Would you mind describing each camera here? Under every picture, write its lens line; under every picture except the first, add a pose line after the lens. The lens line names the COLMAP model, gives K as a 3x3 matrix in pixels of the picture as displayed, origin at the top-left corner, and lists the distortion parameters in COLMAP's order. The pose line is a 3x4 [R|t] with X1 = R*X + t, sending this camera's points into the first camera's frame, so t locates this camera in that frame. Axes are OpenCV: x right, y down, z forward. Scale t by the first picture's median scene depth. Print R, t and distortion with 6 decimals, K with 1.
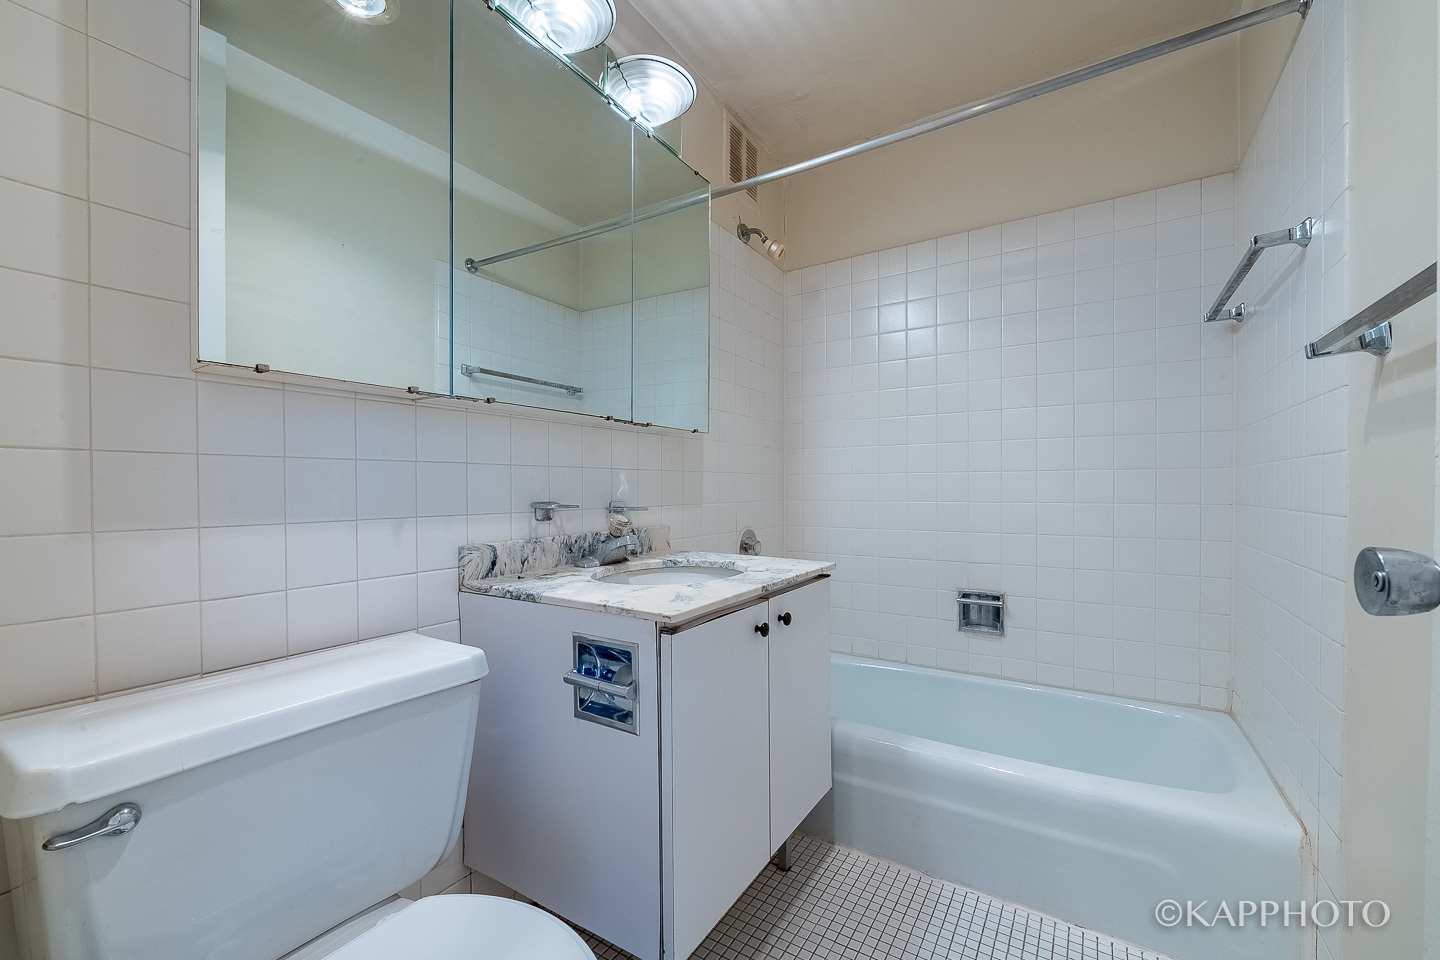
lens RADIAL K [[581.0, 0, 719.8], [0, 581.0, 486.3], [0, 0, 1]] dist [-0.000486, -0.001524]
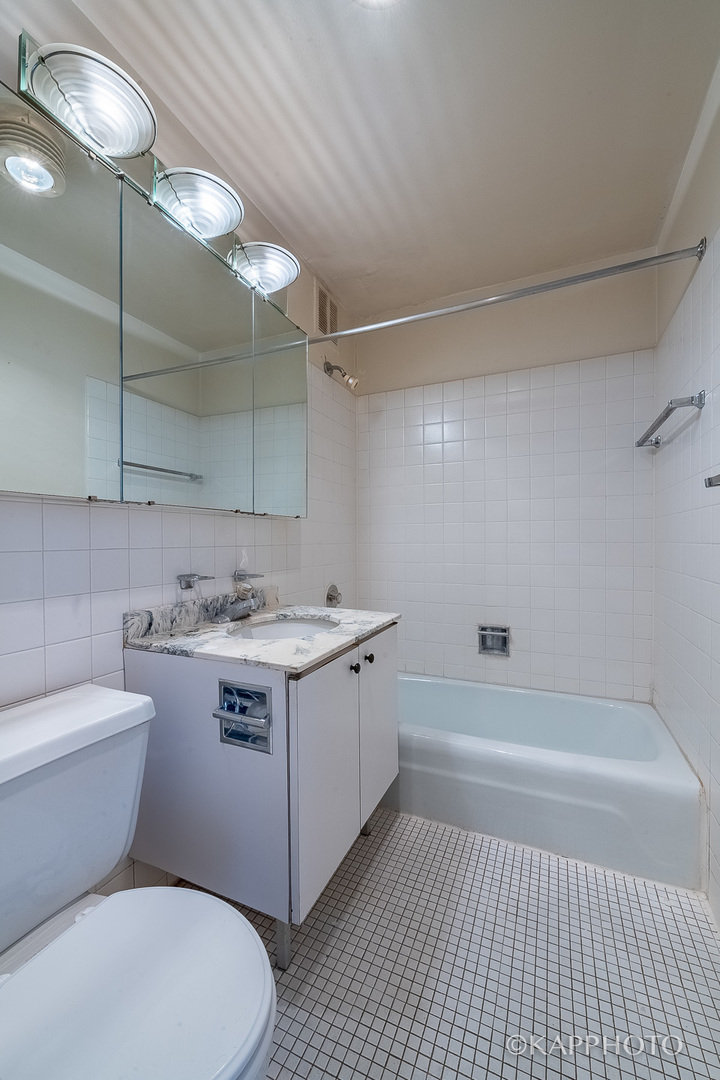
lens RADIAL K [[435.7, 0, 332.4], [0, 435.7, 520.6], [0, 0, 1]] dist [-0.000486, -0.001524]
pose [[0.991569, -0.002325, 0.129561, -0.104854], [0.002120, 0.999996, 0.001720, -0.099042], [-0.129564, -0.001431, 0.991570, -0.027055]]
